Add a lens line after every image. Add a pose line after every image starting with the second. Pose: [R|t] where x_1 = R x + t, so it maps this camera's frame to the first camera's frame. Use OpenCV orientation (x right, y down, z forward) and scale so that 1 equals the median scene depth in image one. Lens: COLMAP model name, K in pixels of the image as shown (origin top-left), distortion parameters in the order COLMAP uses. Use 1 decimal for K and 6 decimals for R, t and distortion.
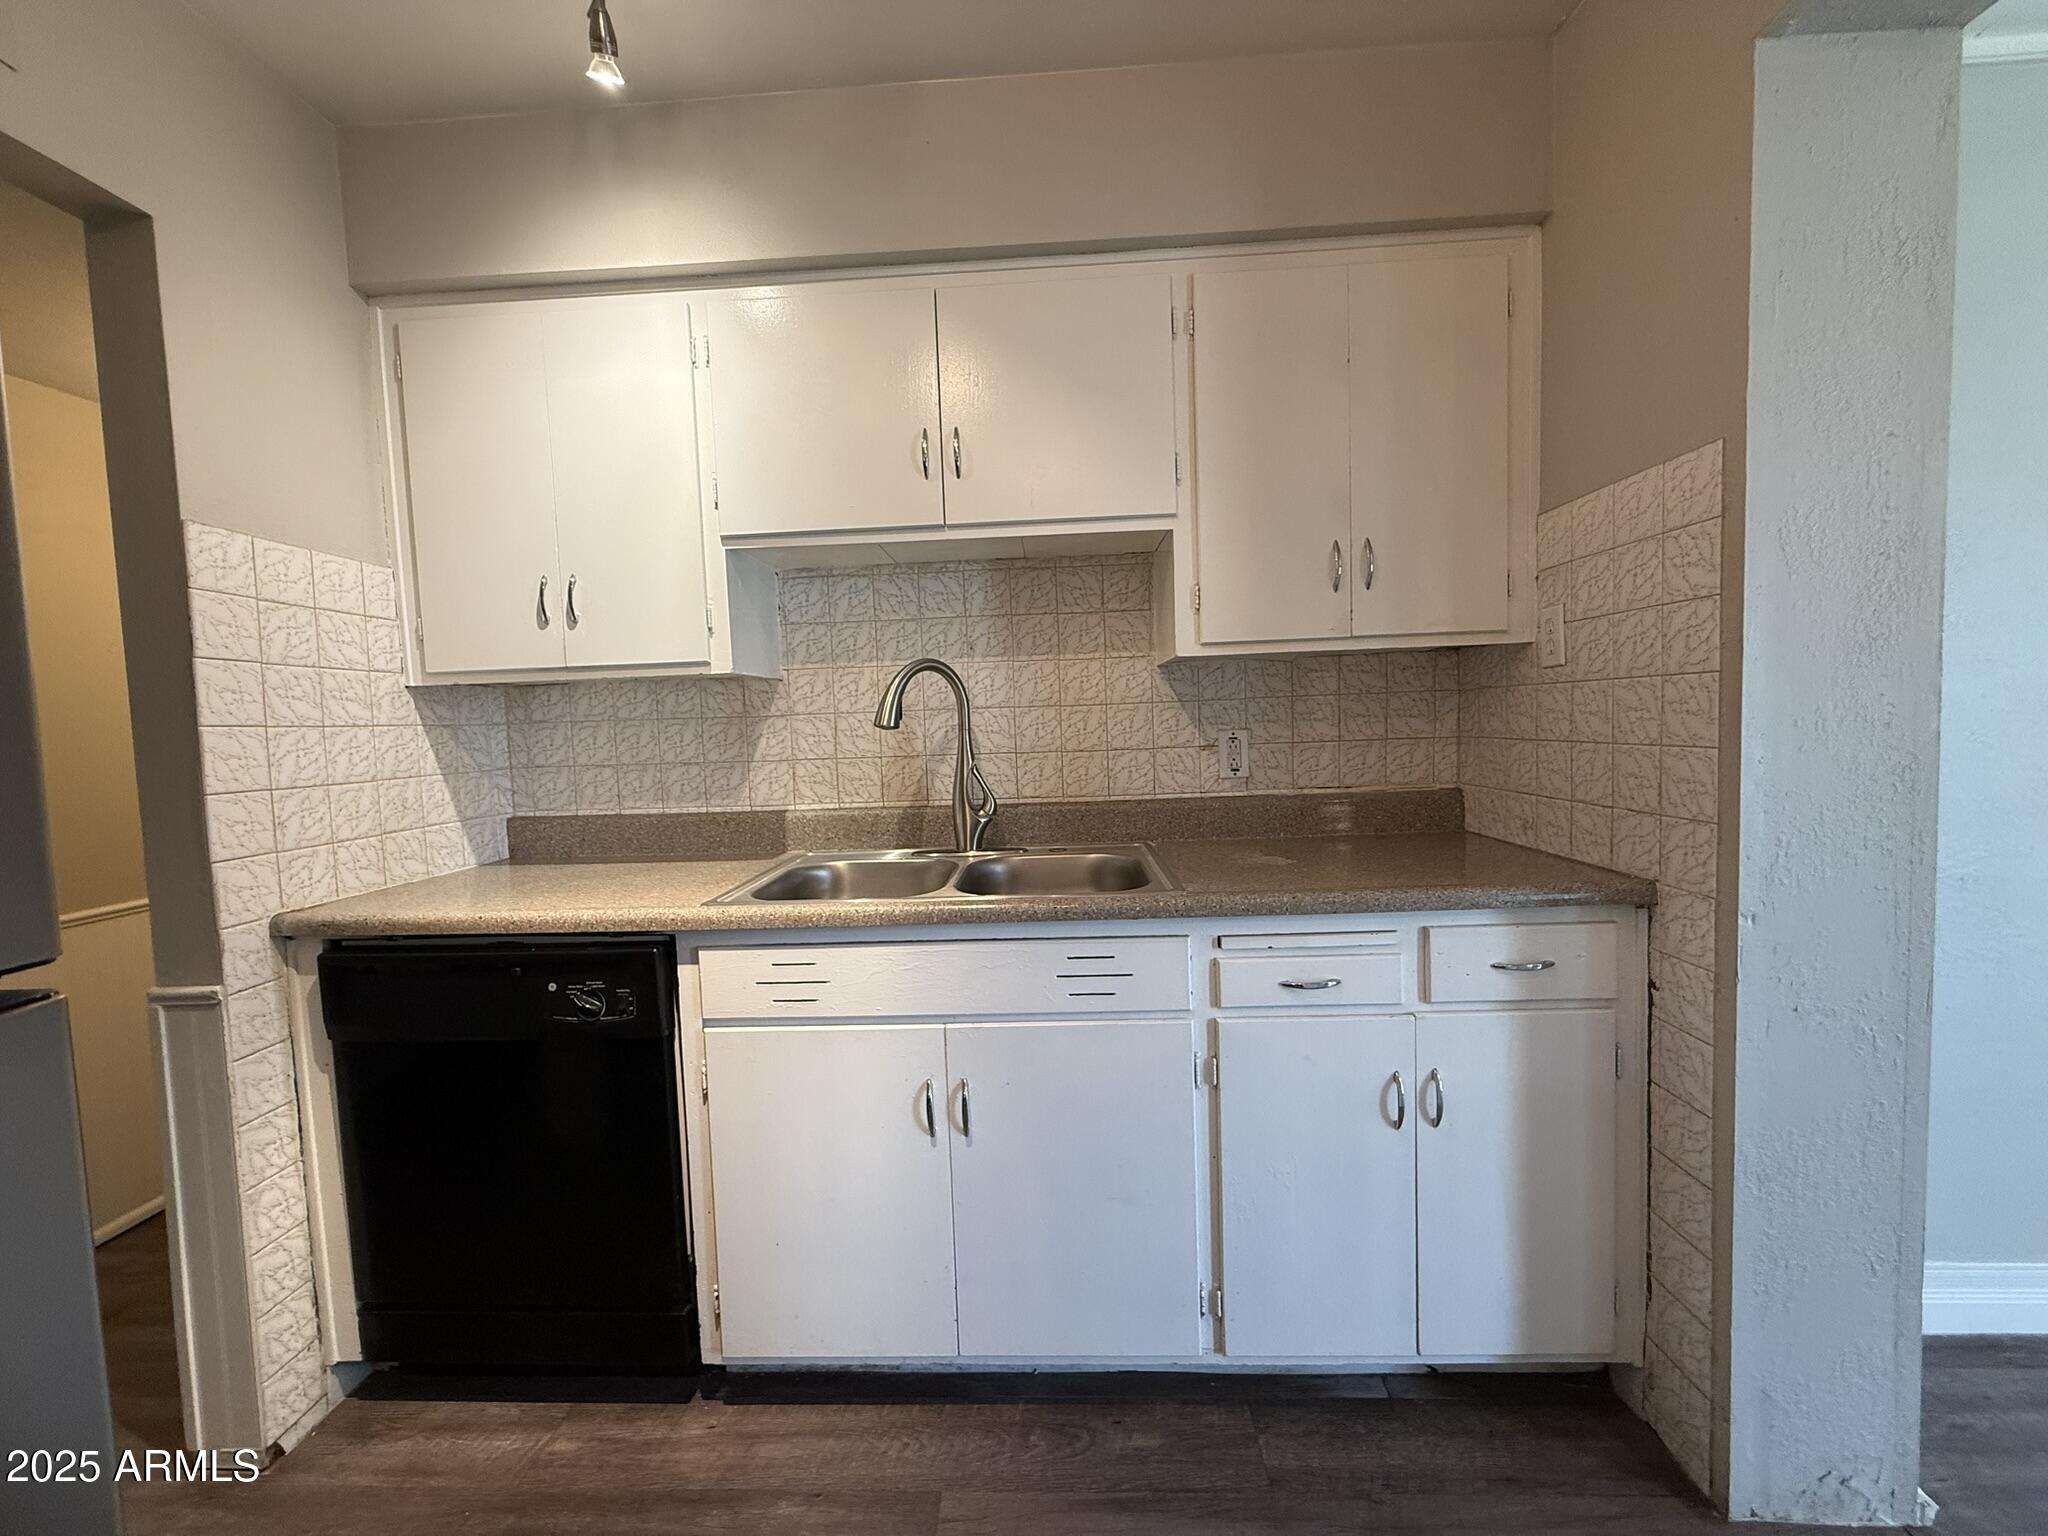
lens RADIAL K [[819.4, 0, 1019.4], [0, 819.4, 765.7], [0, 0, 1]] dist [0.000347, 0.000187]
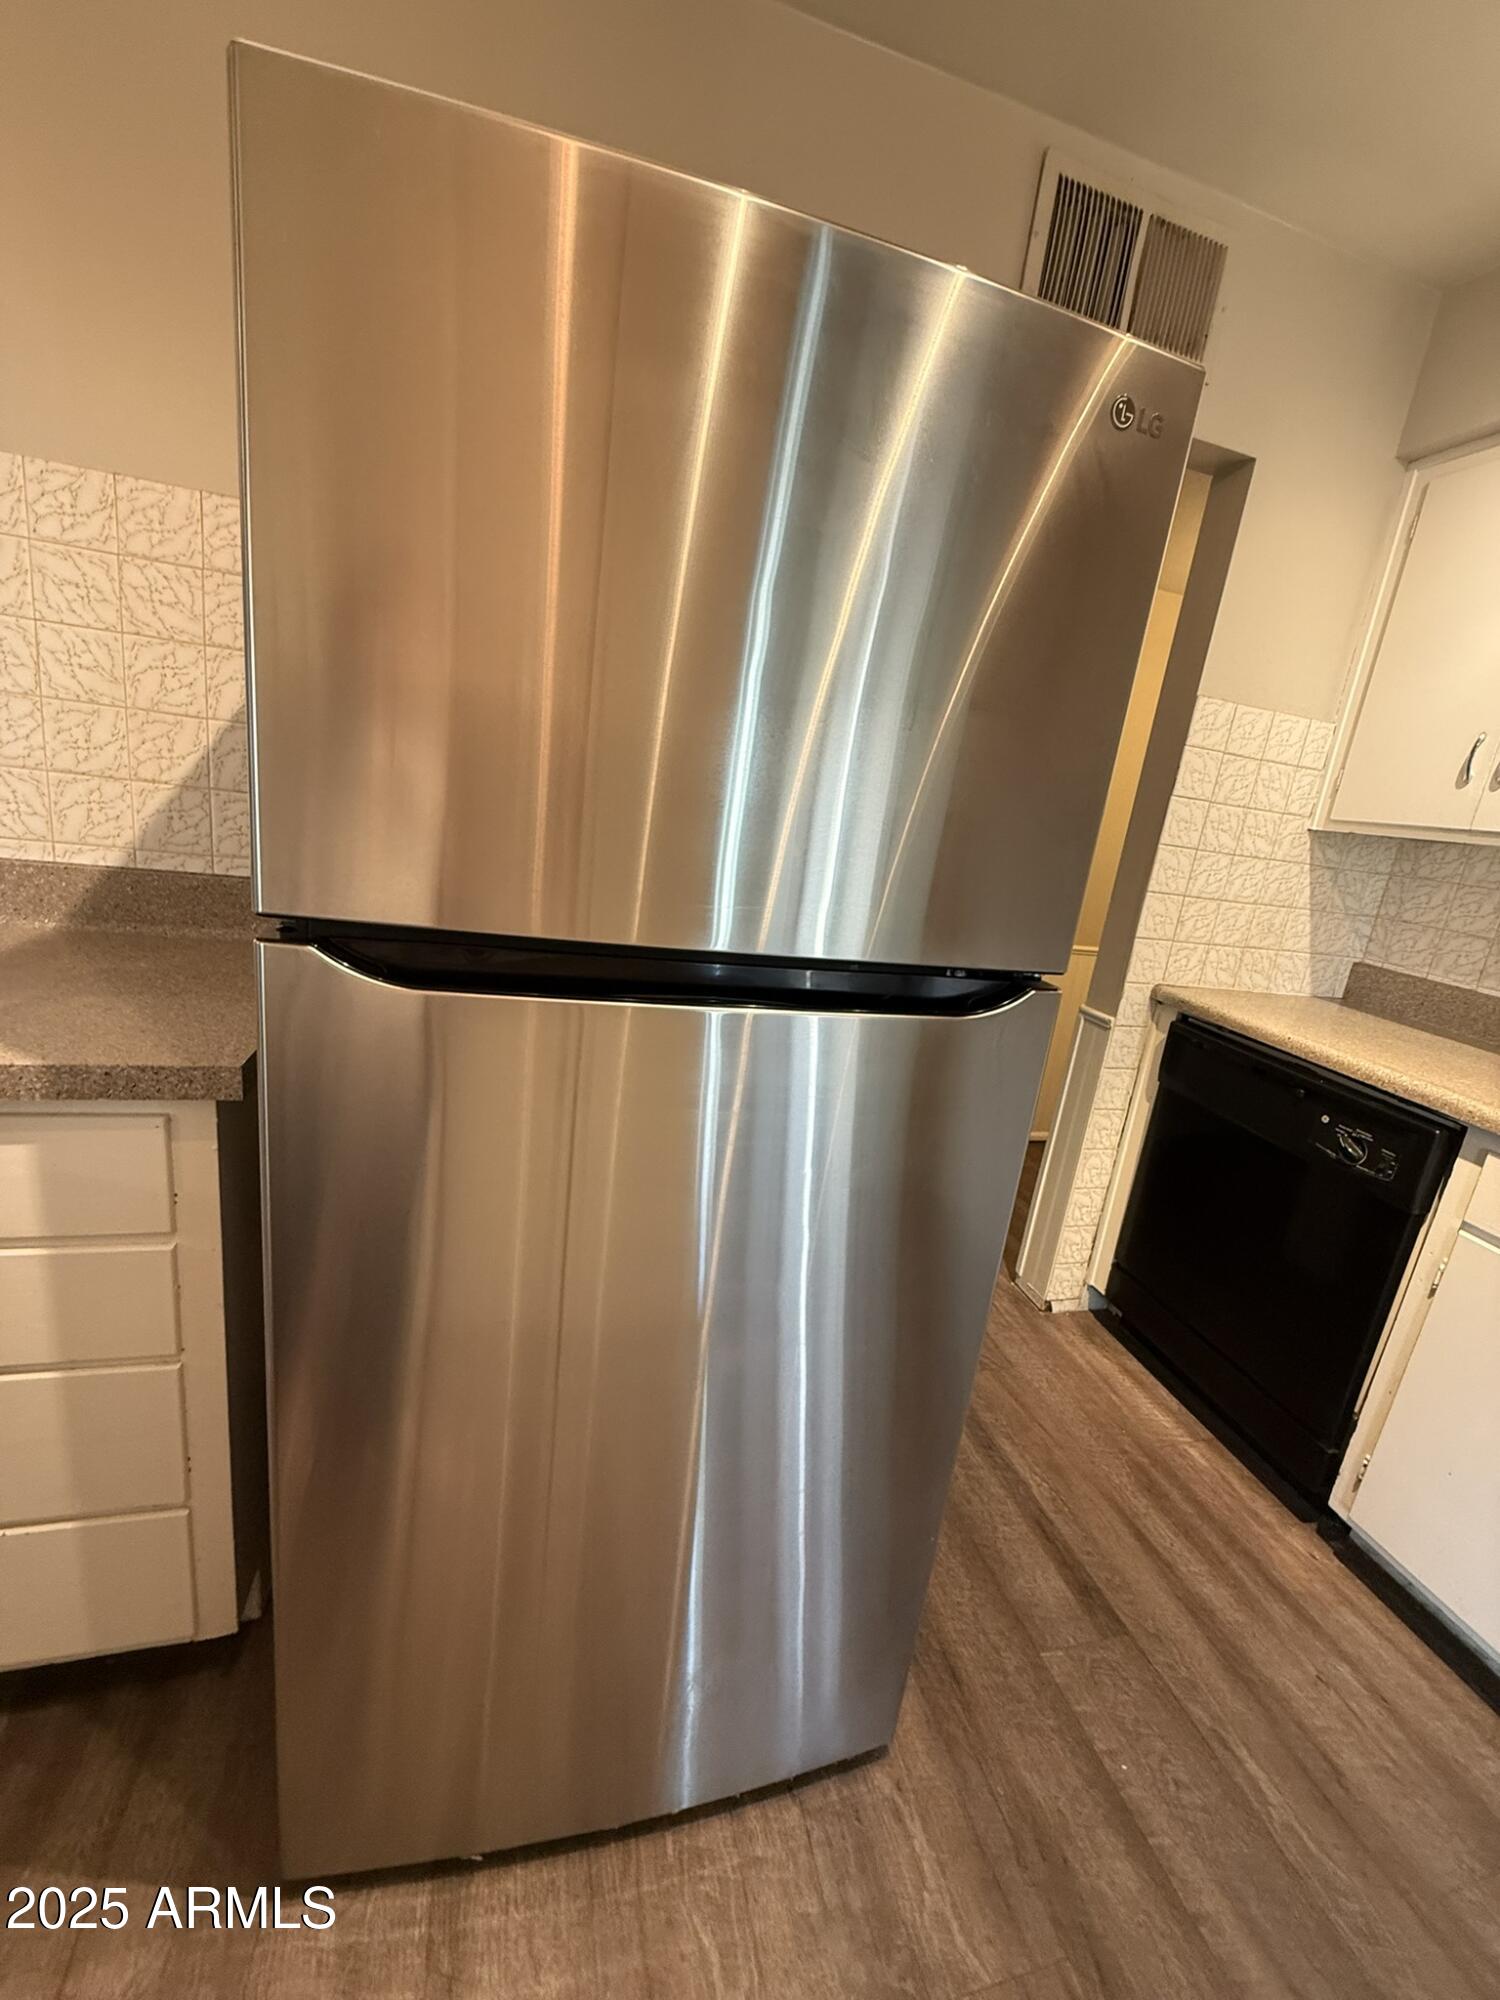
lens RADIAL K [[800.2, 0, 751.8], [0, 800.2, 994.1], [0, 0, 1]] dist [0.000347, 0.000187]
pose [[0.304848, 0.309284, -0.900783, 0.116311], [-0.190071, 0.946533, 0.260668, -0.025629], [0.933242, 0.091748, 0.347335, -0.118555]]
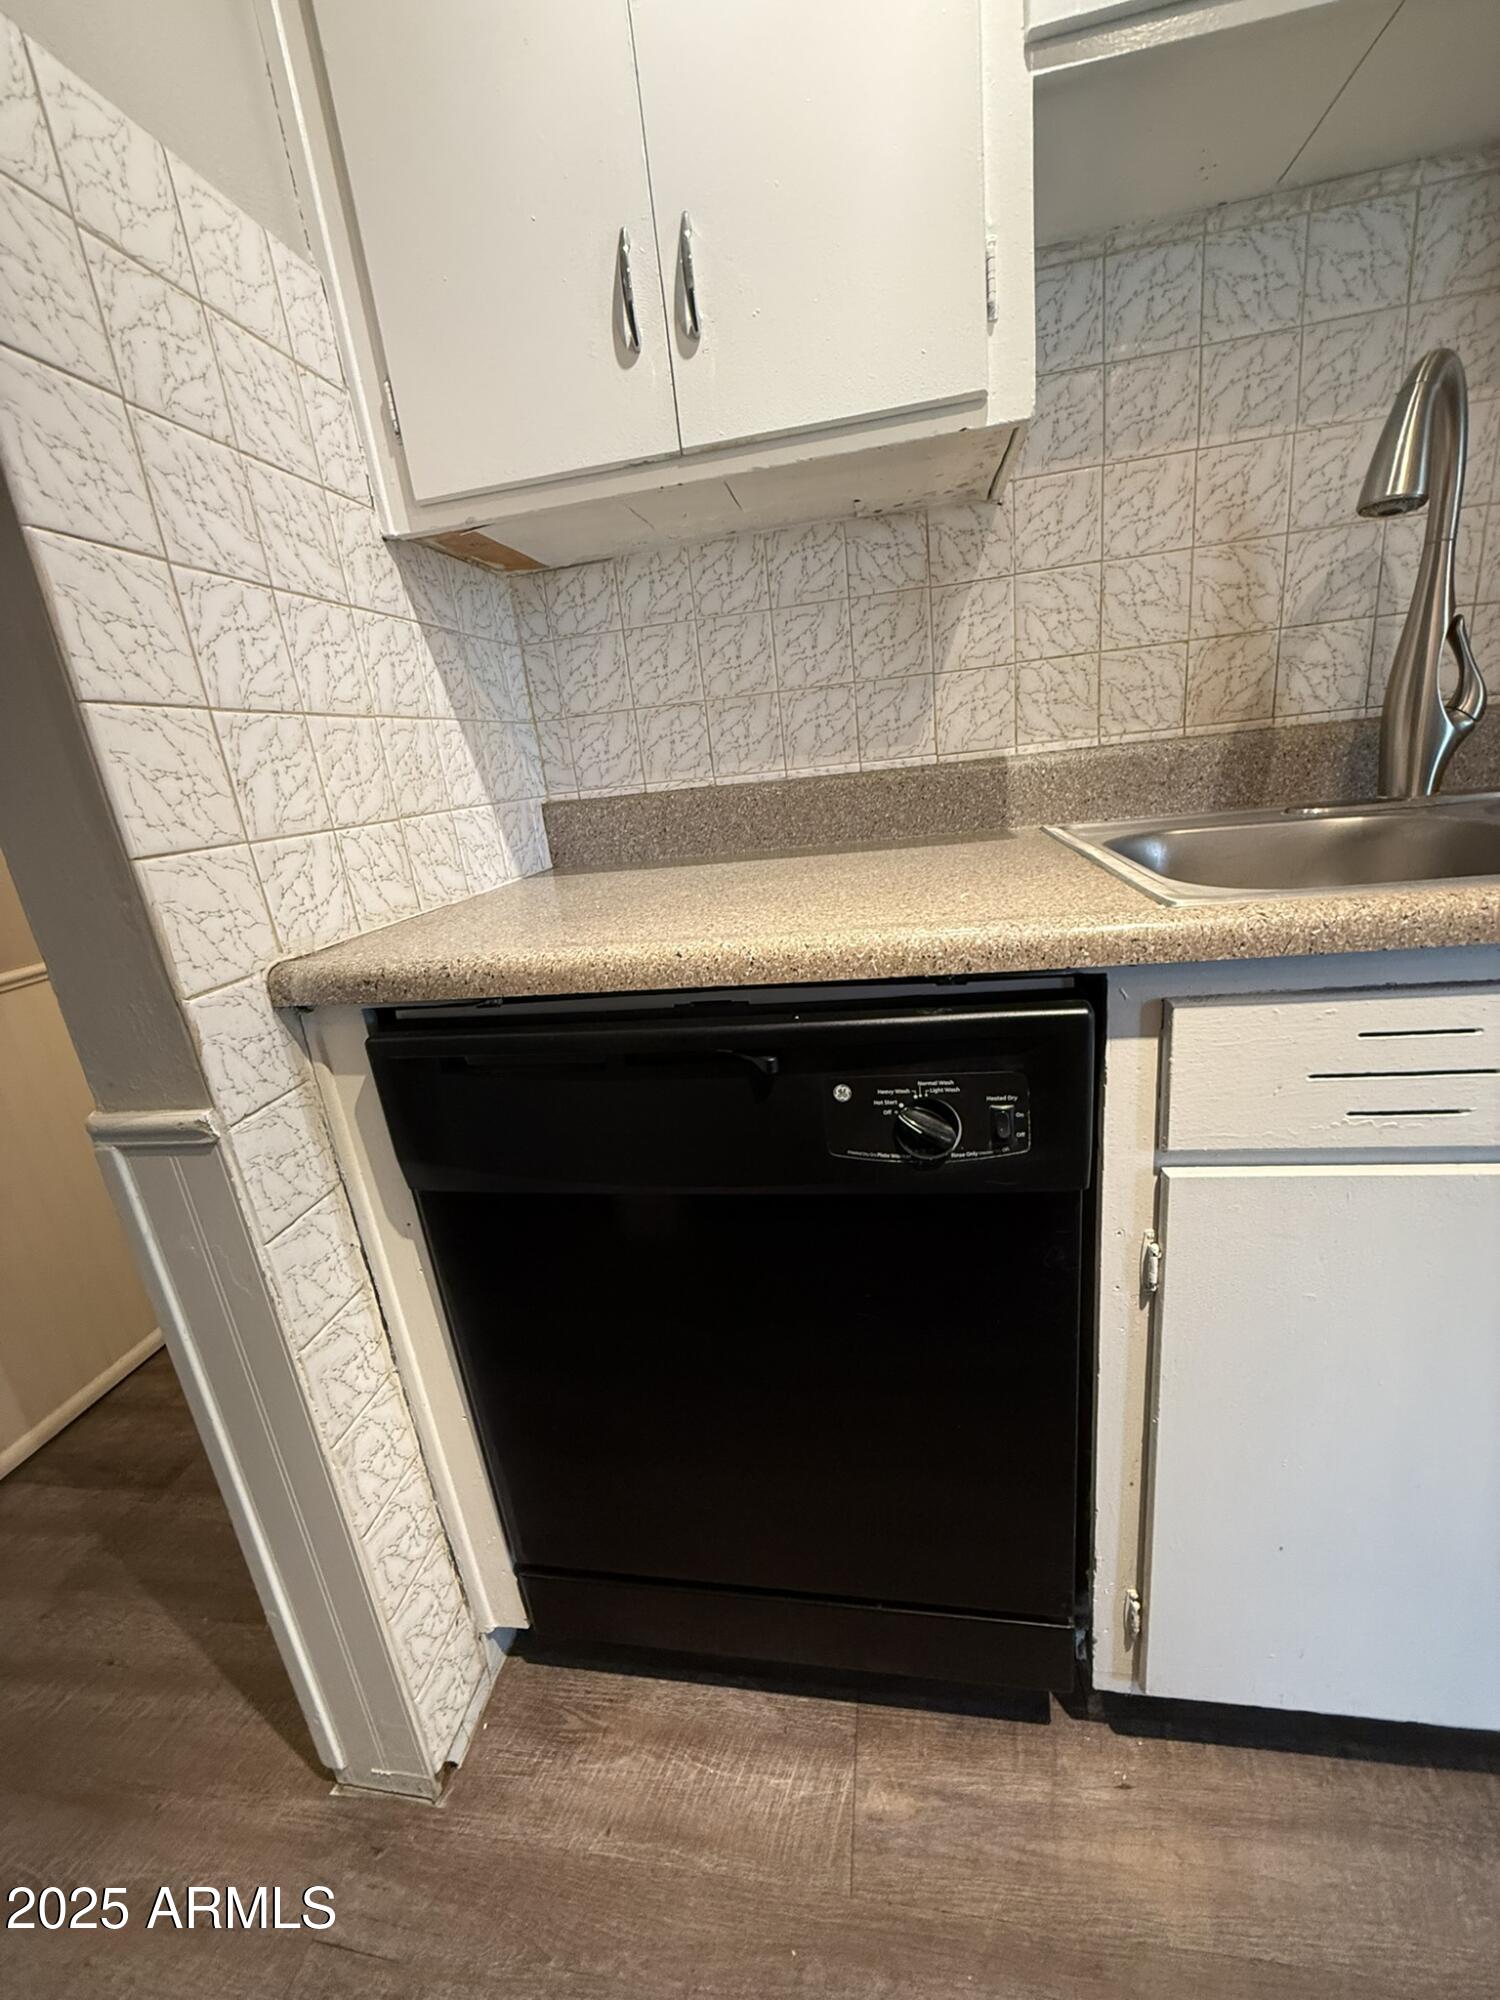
lens RADIAL K [[800.2, 0, 752.4], [0, 800.2, 994.5], [0, 0, 1]] dist [0.000347, 0.000187]
pose [[0.989908, -0.034736, -0.137388, -0.530075], [0.066673, 0.969651, 0.235228, 0.099338], [0.125048, -0.242015, 0.962181, 0.540054]]
